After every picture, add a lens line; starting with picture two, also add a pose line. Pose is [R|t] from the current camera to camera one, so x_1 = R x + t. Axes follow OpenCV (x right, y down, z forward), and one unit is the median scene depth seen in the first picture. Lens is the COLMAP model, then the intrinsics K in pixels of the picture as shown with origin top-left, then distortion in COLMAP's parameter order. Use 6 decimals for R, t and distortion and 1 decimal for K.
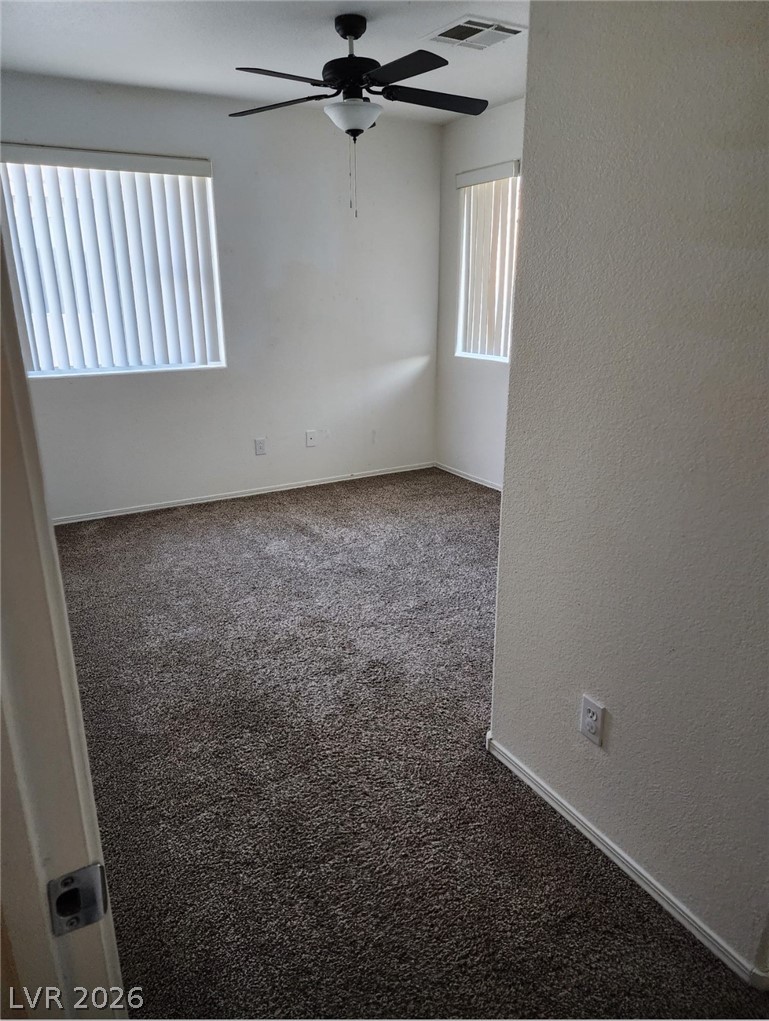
lens RADIAL K [[681.0, 0, 384.8], [0, 681.0, 517.9], [0, 0, 1]] dist [0.083623, -0.107449]
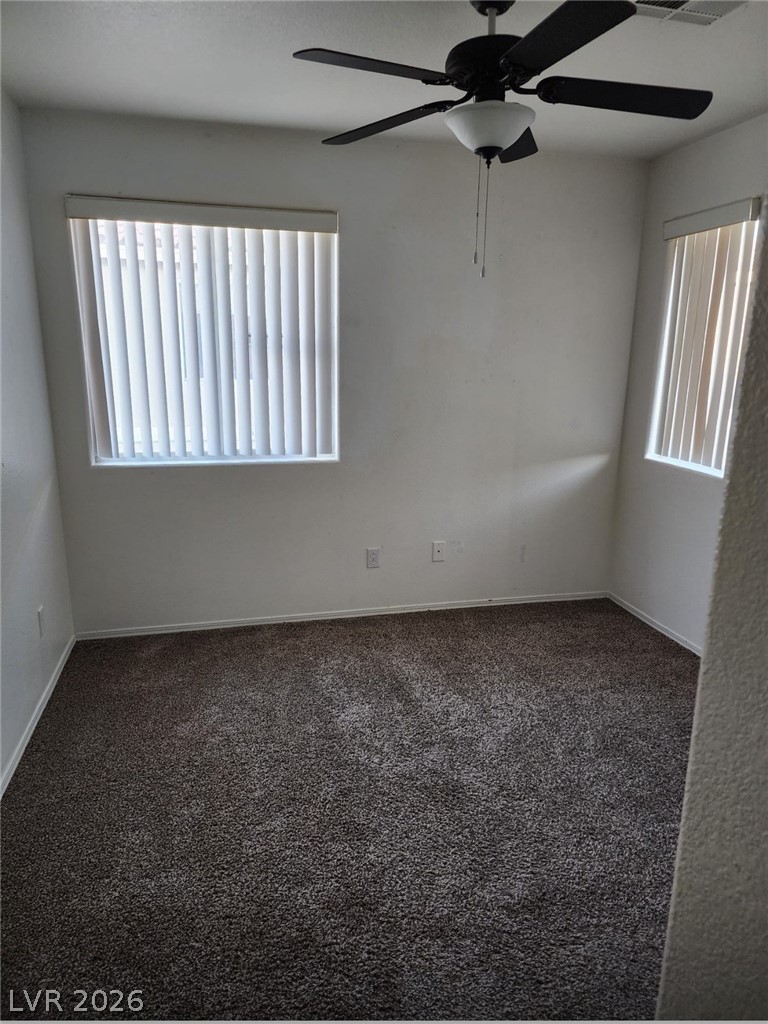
lens RADIAL K [[683.0, 0, 384.3], [0, 683.0, 519.5], [0, 0, 1]] dist [0.083623, -0.107449]
pose [[0.958781, 0.083443, -0.271617, 0.047290], [-0.104977, 0.992301, -0.065716, -0.107637], [0.264043, 0.091521, 0.960159, 0.255481]]
